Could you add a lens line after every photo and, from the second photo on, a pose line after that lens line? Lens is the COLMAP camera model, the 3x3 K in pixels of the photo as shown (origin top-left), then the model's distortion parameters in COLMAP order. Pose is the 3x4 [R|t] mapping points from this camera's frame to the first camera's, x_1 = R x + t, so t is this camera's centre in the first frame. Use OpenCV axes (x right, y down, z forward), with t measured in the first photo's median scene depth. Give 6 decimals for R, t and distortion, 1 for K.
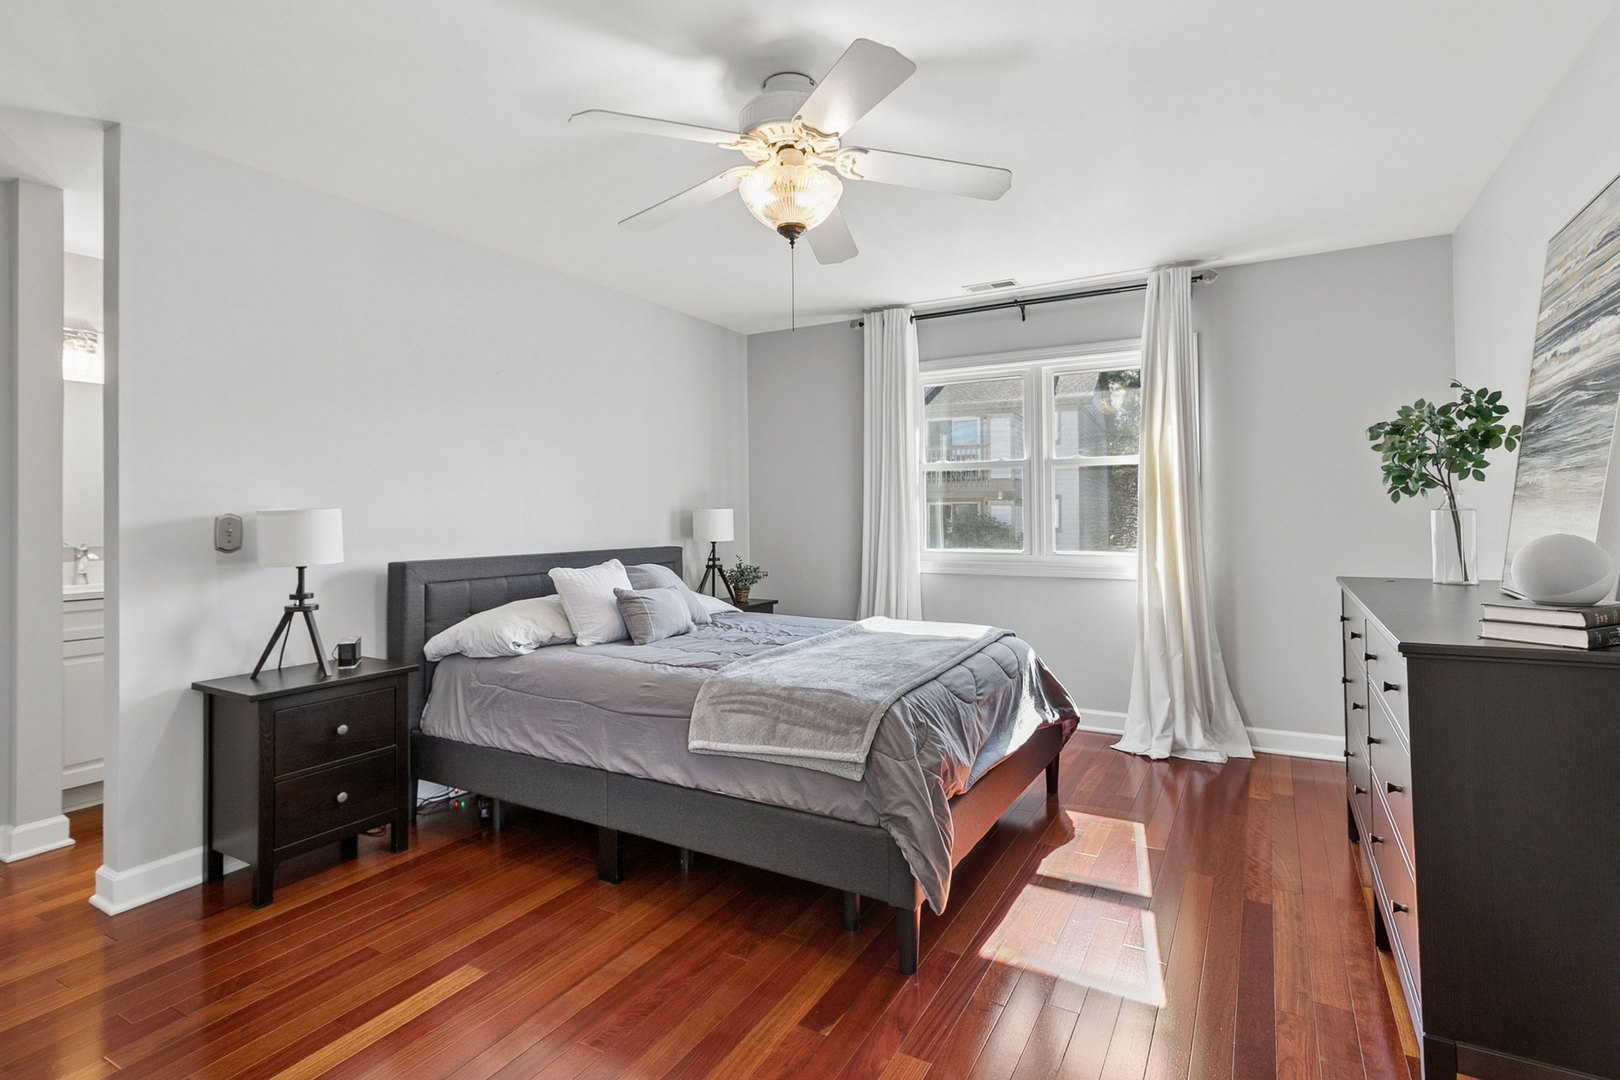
lens RADIAL K [[774.4, 0, 814.5], [0, 774.4, 515.2], [0, 0, 1]] dist [0.000381, 0.000051]
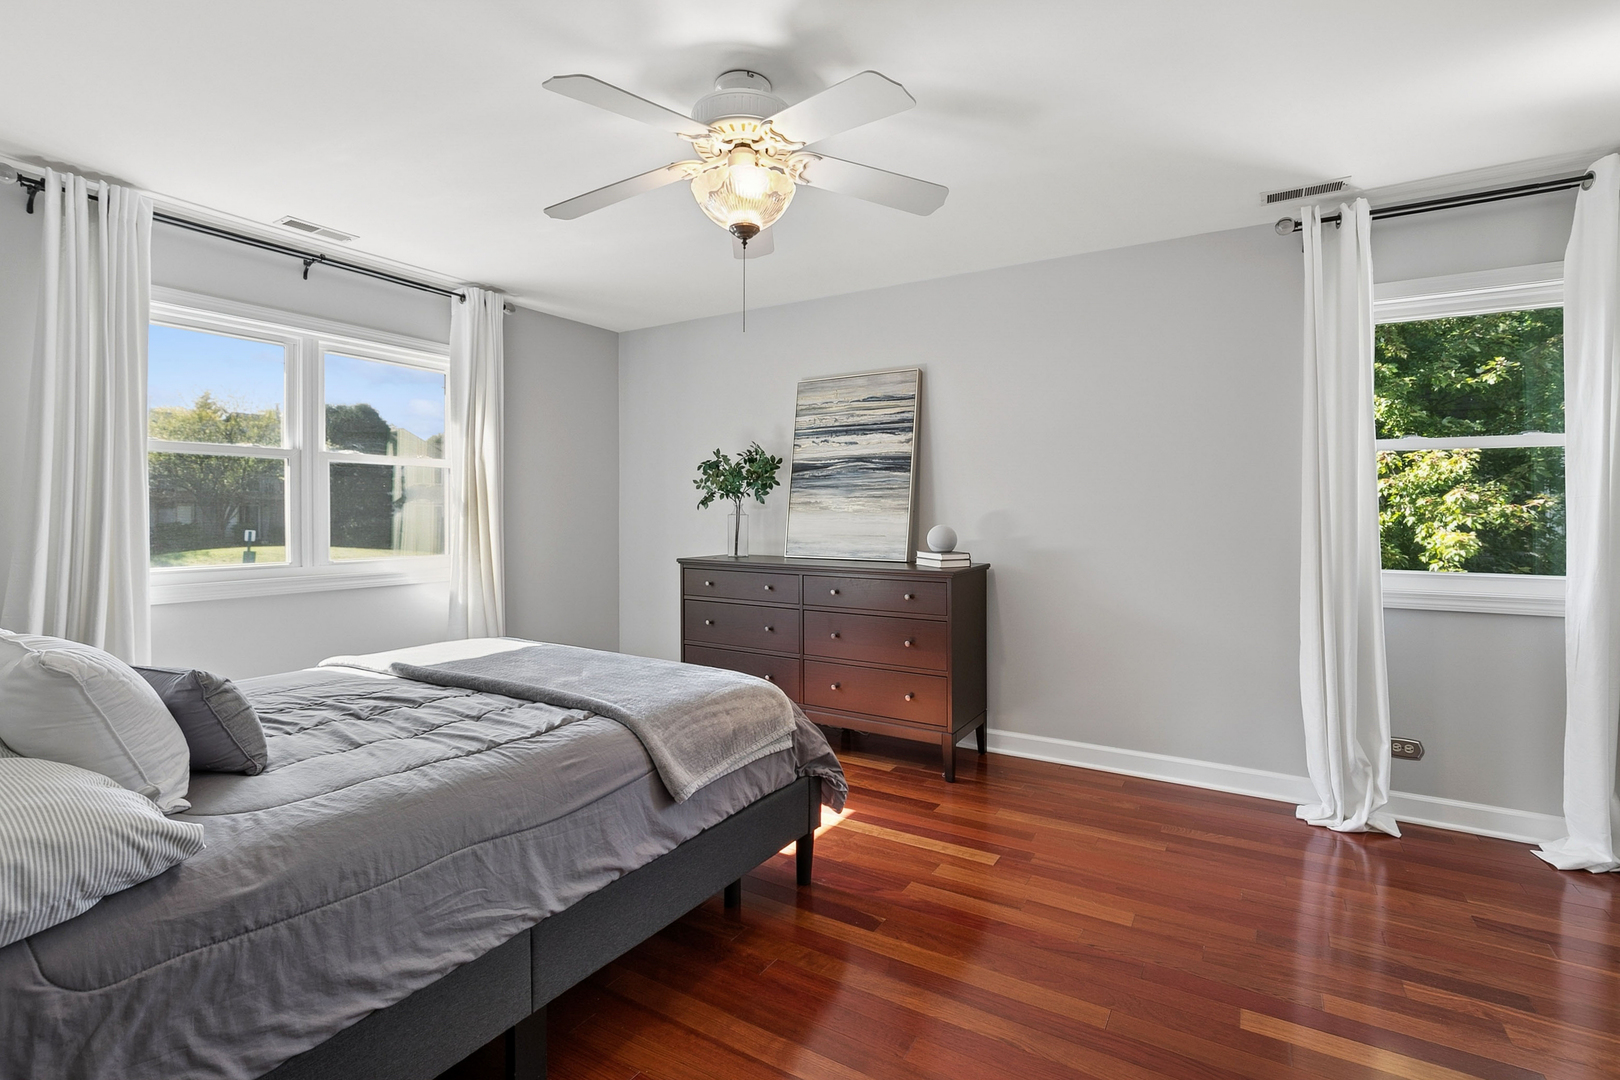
lens RADIAL K [[746.0, 0, 815.0], [0, 746.0, 534.4], [0, 0, 1]] dist [-0.011503, 0.000549]
pose [[0.039093, -0.020172, 0.999032, -0.878519], [0.000982, 0.999797, 0.020149, 0.003554], [-0.999235, 0.000194, 0.039105, 0.772746]]
